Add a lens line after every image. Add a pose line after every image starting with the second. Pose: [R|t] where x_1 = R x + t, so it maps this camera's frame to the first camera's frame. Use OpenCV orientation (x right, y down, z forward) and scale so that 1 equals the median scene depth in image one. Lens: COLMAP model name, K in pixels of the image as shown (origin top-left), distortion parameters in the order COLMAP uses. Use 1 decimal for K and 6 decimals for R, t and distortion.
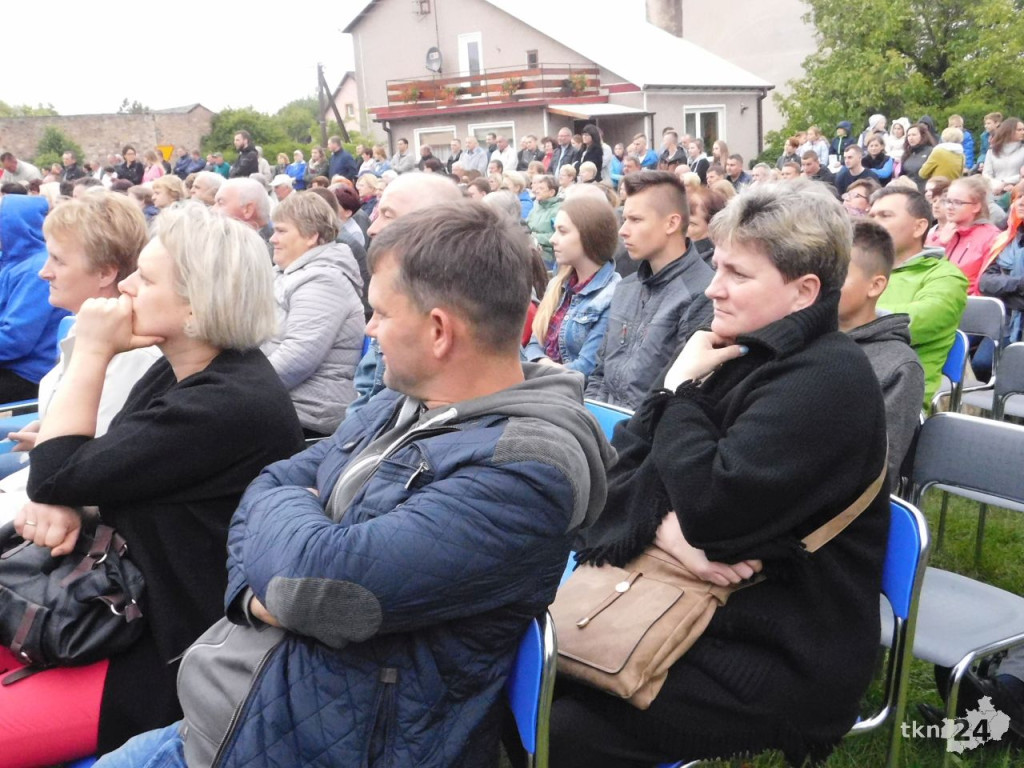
lens RADIAL K [[1071.8, 0, 500.7], [0, 1071.8, 389.2], [0, 0, 1]] dist [-0.002696, 0.015916]
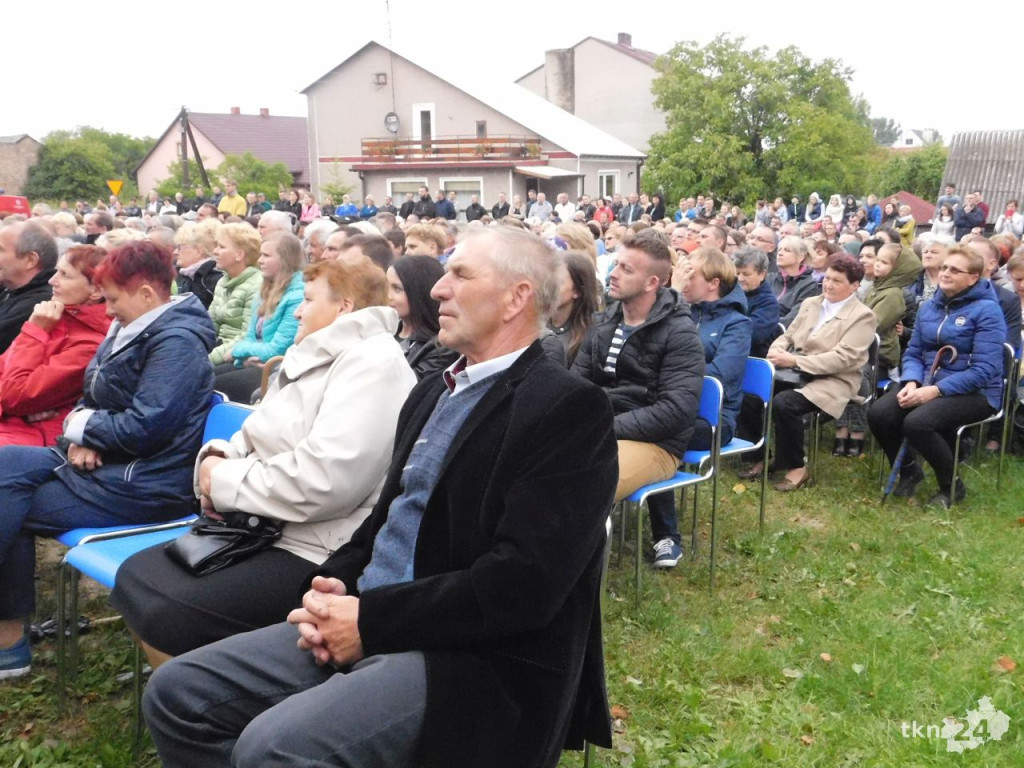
lens RADIAL K [[1071.8, 0, 500.7], [0, 1071.8, 389.2], [0, 0, 1]] dist [-0.002696, 0.015916]
pose [[0.965734, -0.008804, 0.259386, -0.277643], [0.018398, 0.999232, -0.034584, 0.044587], [-0.258883, 0.038171, 0.965154, -0.215245]]
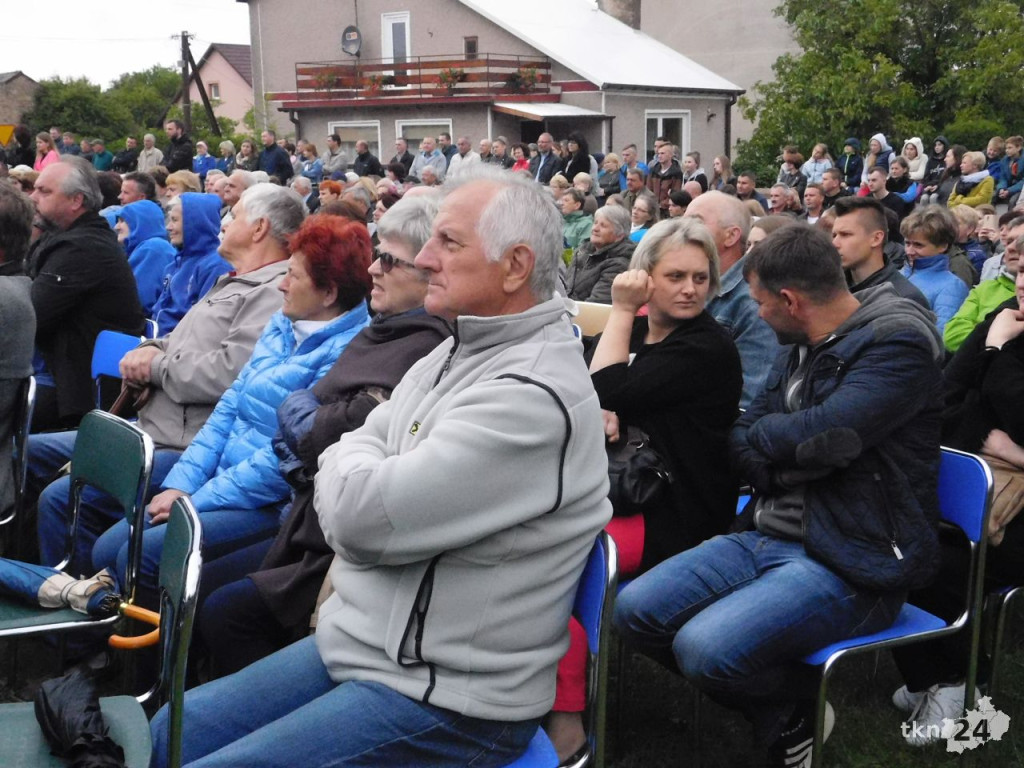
lens RADIAL K [[1333.5, 0, 497.0], [0, 1333.5, 382.2], [0, 0, 1]] dist [0.066910, 0.015917]
pose [[0.995186, 0.026900, 0.094235, -0.042689], [-0.022429, 0.998586, -0.048194, 0.009419], [-0.095398, 0.045849, 0.994383, -0.049590]]
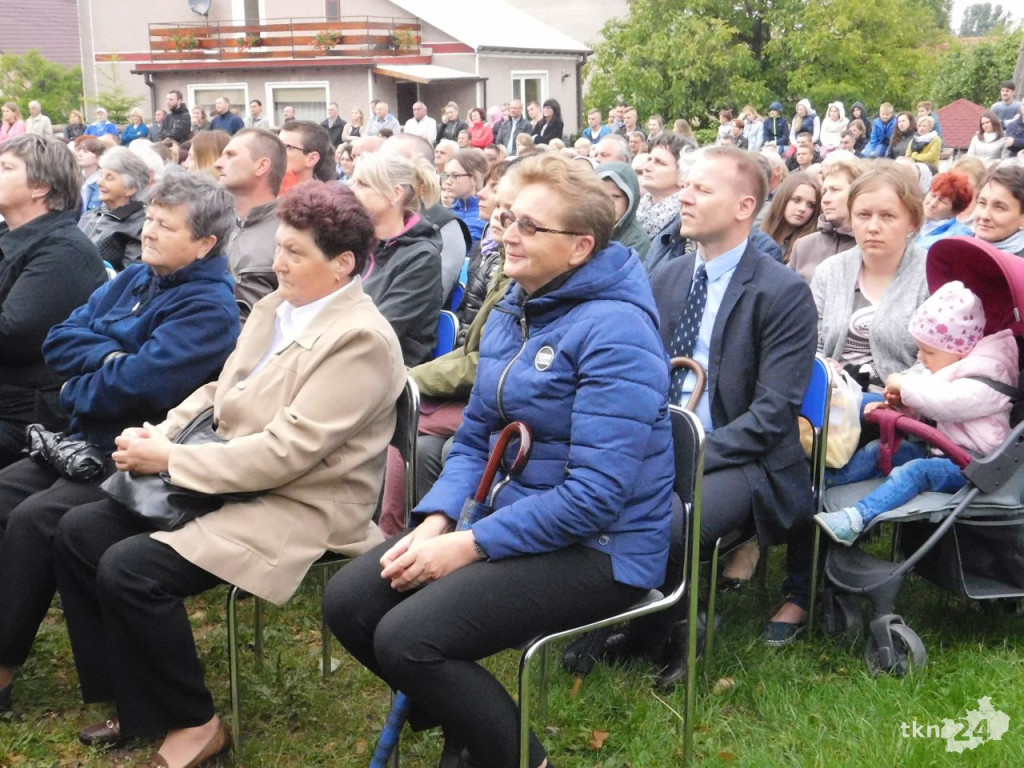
lens RADIAL K [[1516.9, 0, 494.9], [0, 1516.9, 382.0], [0, 0, 1]] dist [0.000878, 0.048809]
pose [[0.958610, -0.016524, 0.284242, -0.188891], [0.028872, 0.998810, -0.039308, 0.033851], [-0.283254, 0.045887, 0.957947, -0.155311]]
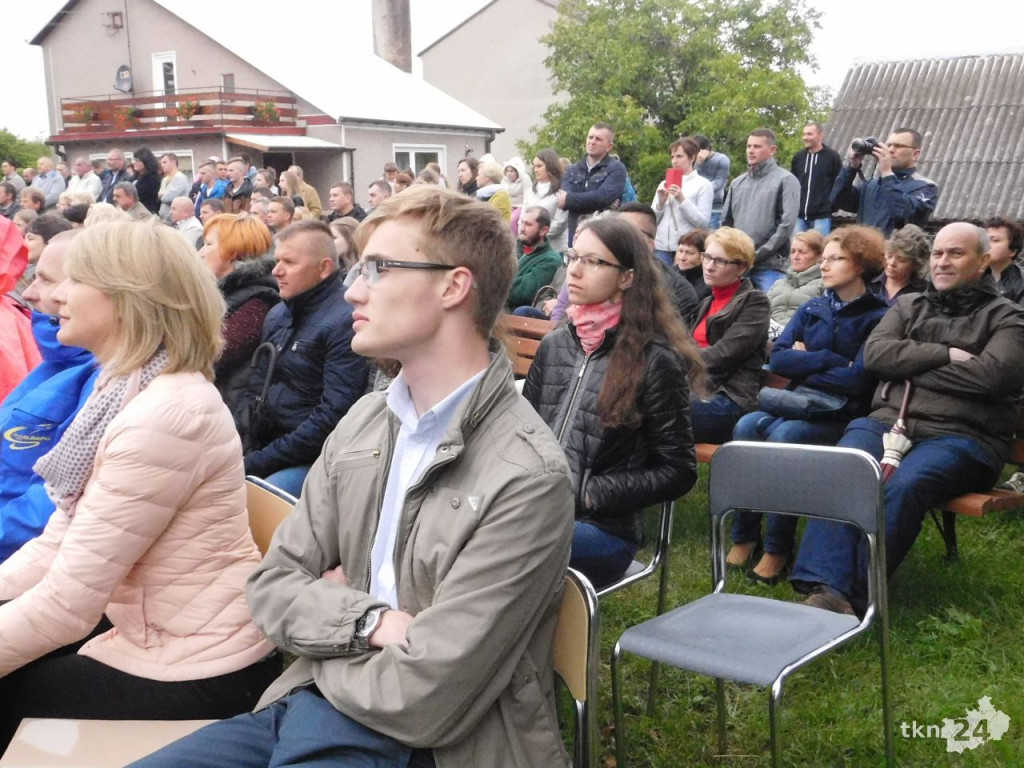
lens RADIAL K [[1071.8, 0, 500.7], [0, 1071.8, 389.2], [0, 0, 1]] dist [-0.002696, 0.015916]
pose [[0.988174, 0.015459, 0.152553, 0.121239], [-0.009221, 0.999095, -0.041519, -0.017261], [-0.153057, 0.039621, 0.987423, 0.088659]]
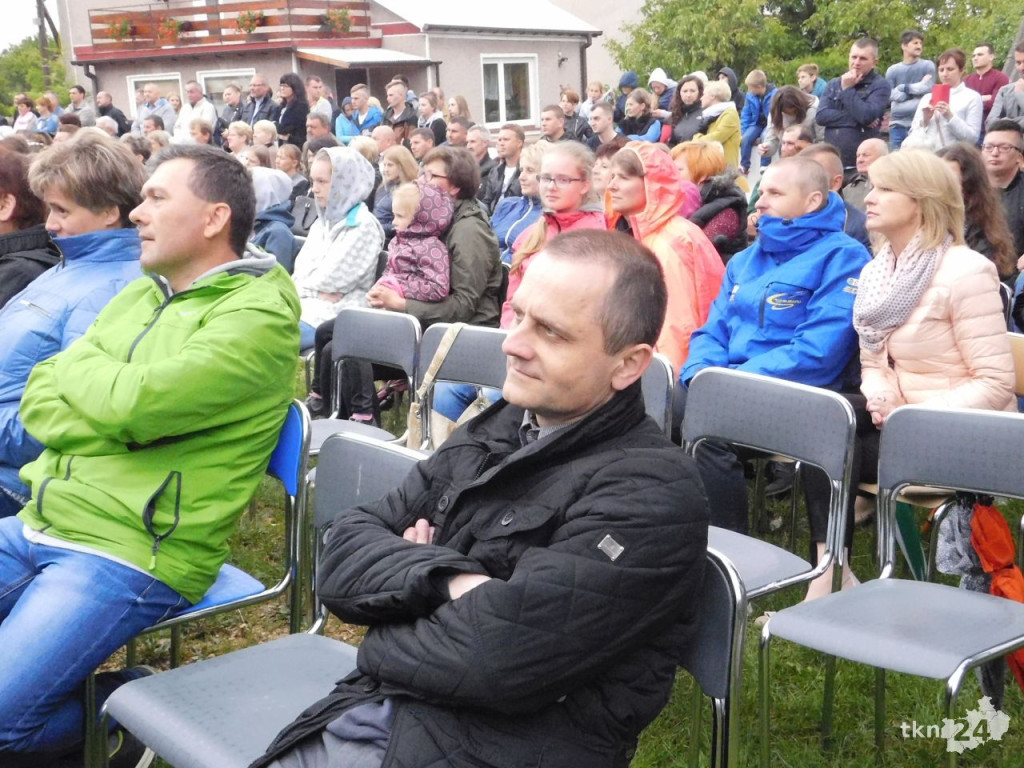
lens RADIAL K [[1333.5, 0, 497.0], [0, 1333.5, 382.2], [0, 0, 1]] dist [0.066910, 0.015917]
pose [[0.991981, -0.009435, 0.126034, 0.055818], [0.011996, 0.999736, -0.019575, -0.006456], [-0.125816, 0.020930, 0.991833, 0.037229]]
